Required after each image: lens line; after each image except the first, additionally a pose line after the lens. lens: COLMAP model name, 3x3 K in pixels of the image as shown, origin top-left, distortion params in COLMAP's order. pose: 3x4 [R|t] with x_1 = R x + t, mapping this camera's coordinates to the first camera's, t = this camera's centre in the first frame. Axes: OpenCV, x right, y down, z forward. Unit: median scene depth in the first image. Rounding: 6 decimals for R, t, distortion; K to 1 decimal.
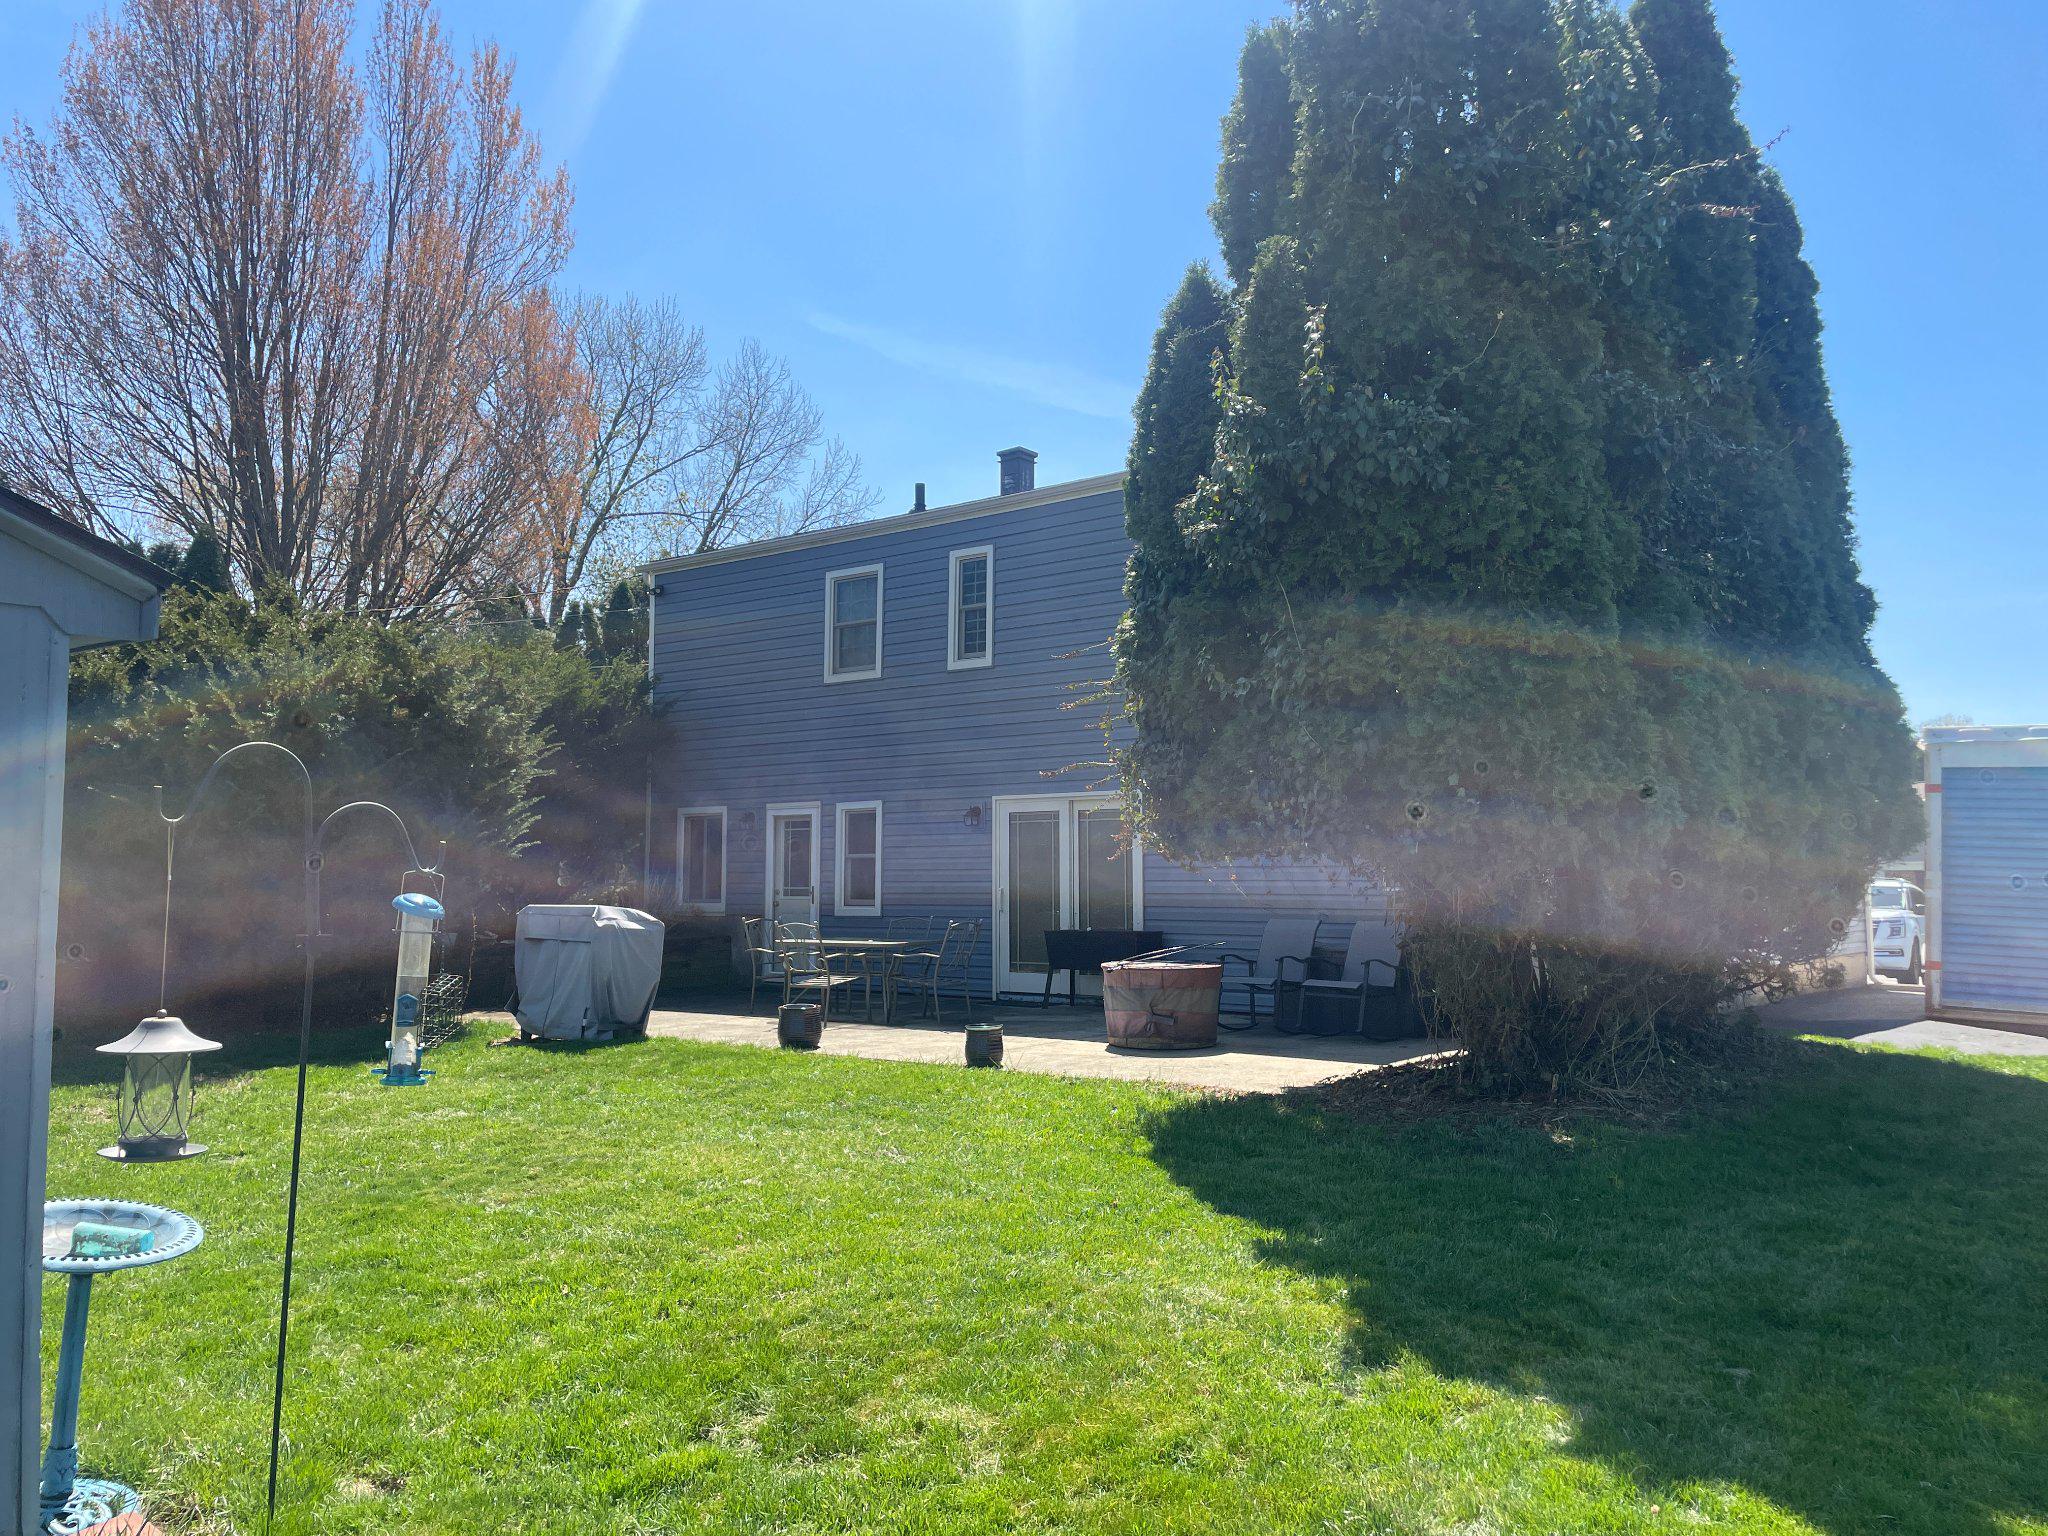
lens RADIAL K [[1544.4, 0, 1025.1], [0, 1544.4, 769.2], [0, 0, 1]] dist [0.080460, -0.043335]
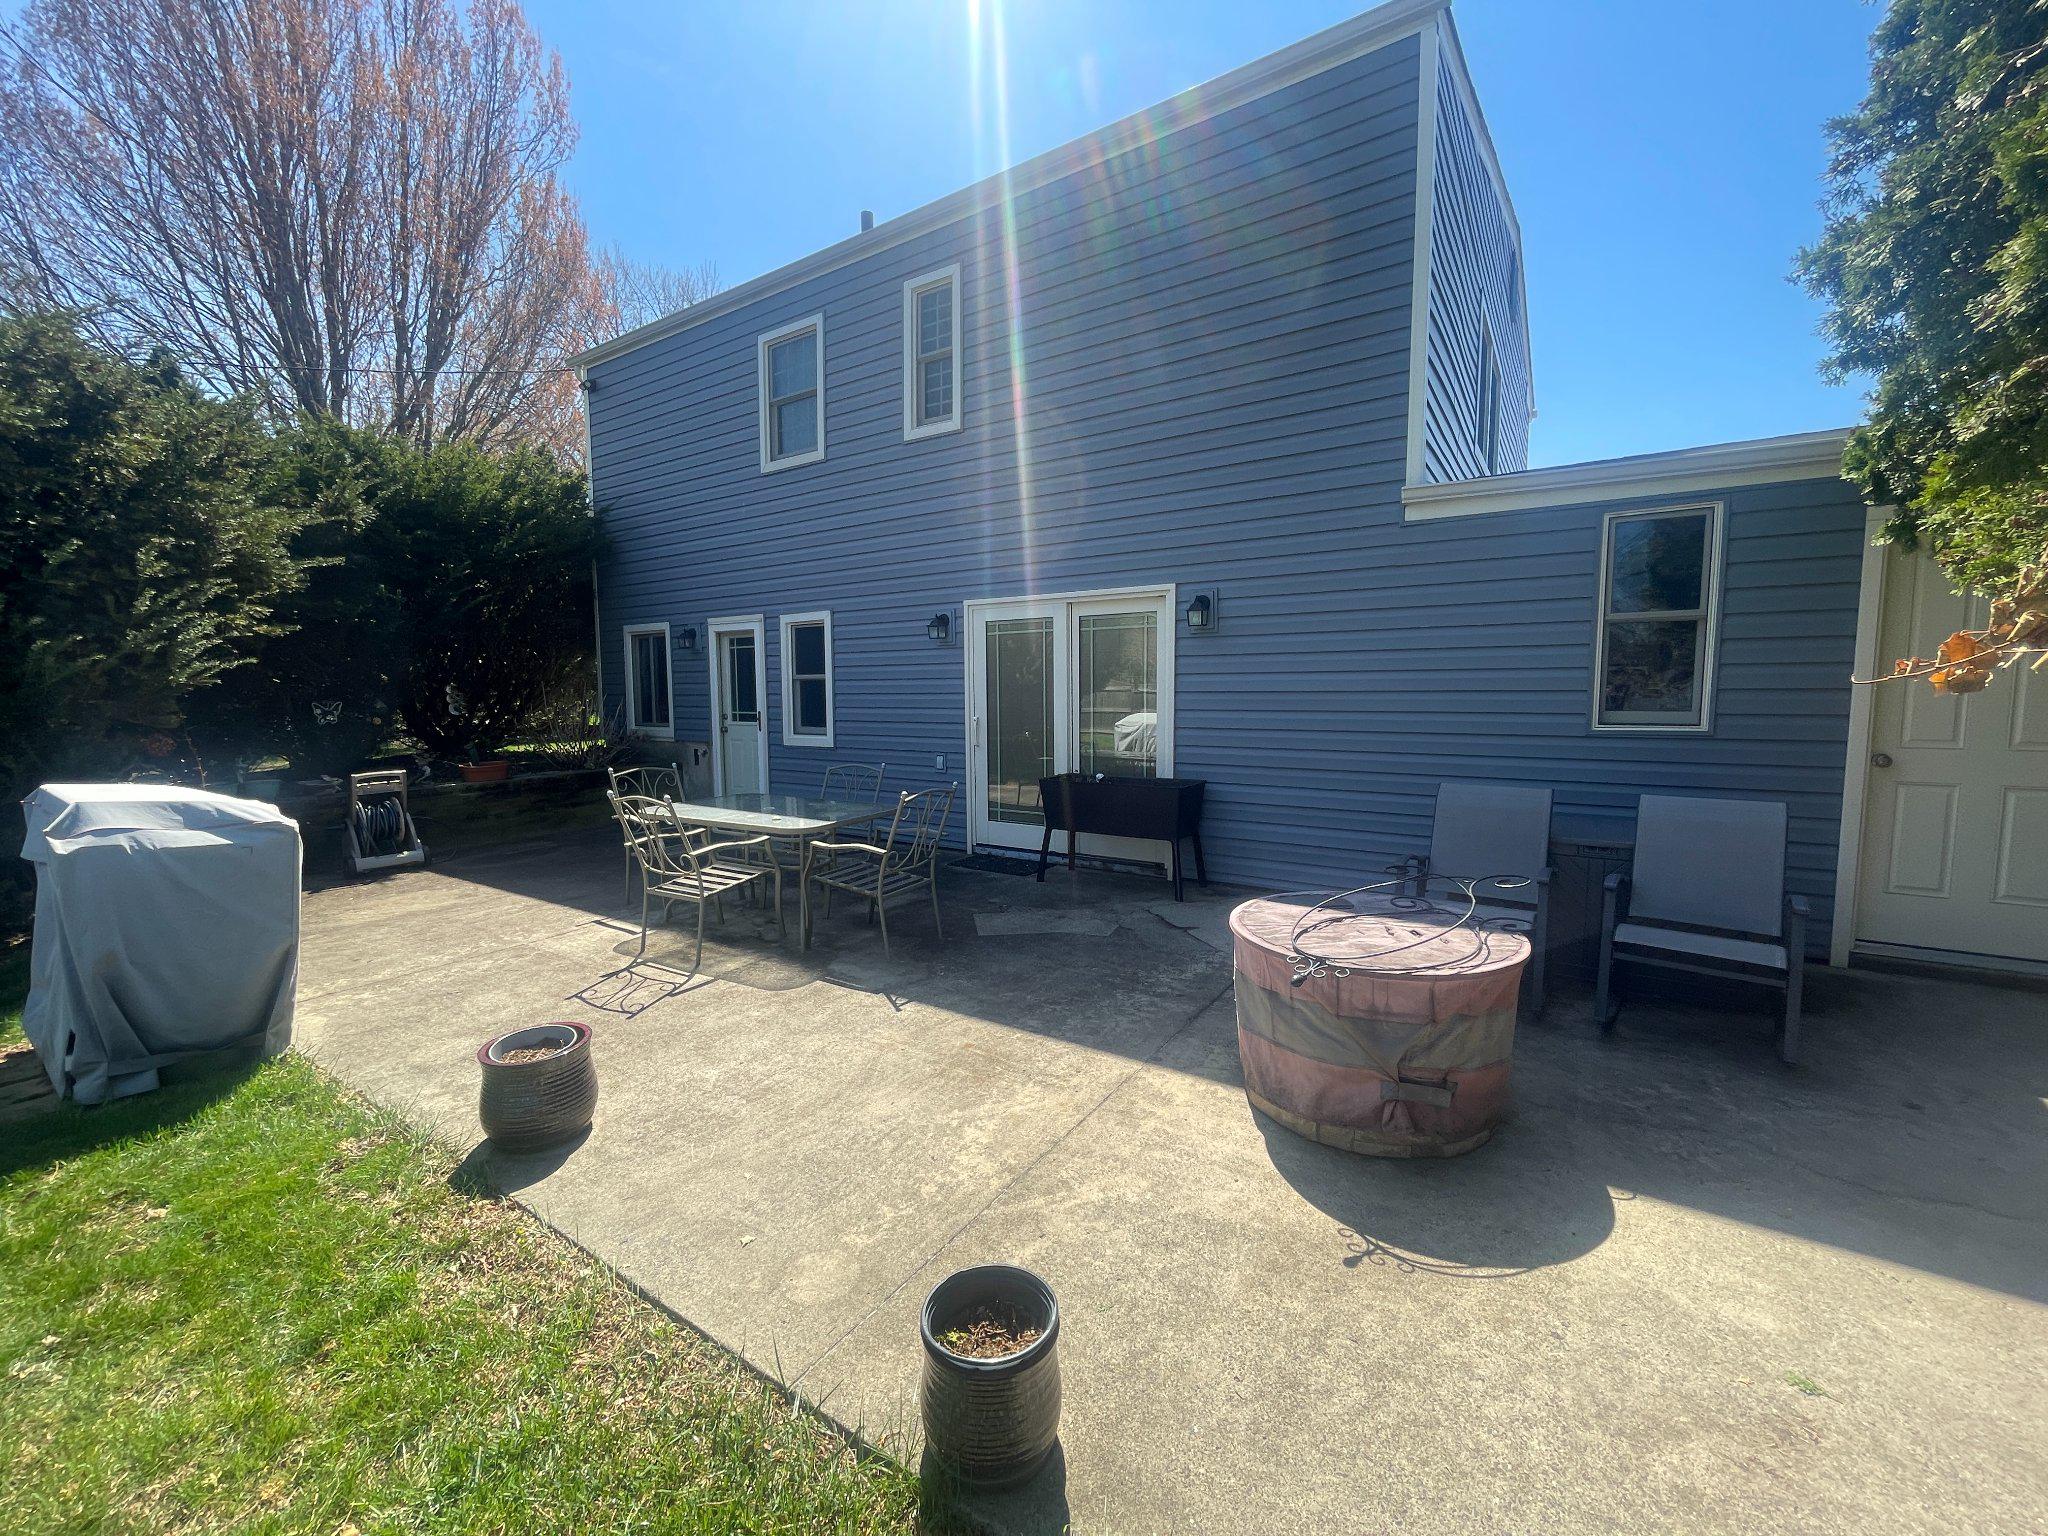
lens RADIAL K [[832.3, 0, 1016.8], [0, 832.3, 768.1], [0, 0, 1]] dist [0.000925, -0.000832]
pose [[0.998309, -0.011780, 0.056925, -0.018504], [0.001943, 0.985466, 0.169859, 0.028463], [-0.058098, -0.169461, 0.983823, 0.545472]]
